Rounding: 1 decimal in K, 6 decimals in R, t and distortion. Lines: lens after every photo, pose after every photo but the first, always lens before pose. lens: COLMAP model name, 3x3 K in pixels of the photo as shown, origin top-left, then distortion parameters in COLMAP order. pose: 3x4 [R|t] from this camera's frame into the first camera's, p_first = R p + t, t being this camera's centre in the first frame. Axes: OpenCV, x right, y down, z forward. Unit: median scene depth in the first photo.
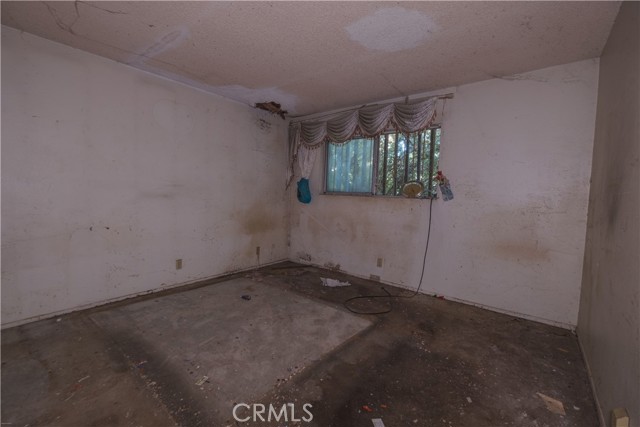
lens RADIAL K [[280.7, 0, 314.9], [0, 280.7, 210.4], [0, 0, 1]] dist [-0.001219, -0.000768]
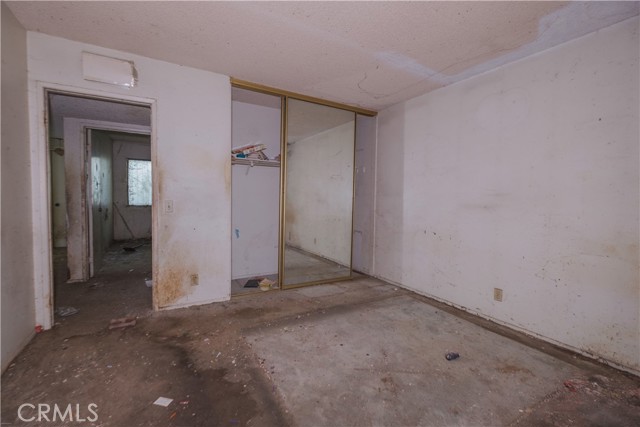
lens RADIAL K [[280.7, 0, 314.9], [0, 280.7, 210.4], [0, 0, 1]] dist [-0.001219, -0.000768]
pose [[-0.361583, 0.009892, -0.932288, 0.456454], [-0.085966, 0.995330, 0.043902, -0.035220], [0.928368, 0.096019, -0.359044, 0.827363]]
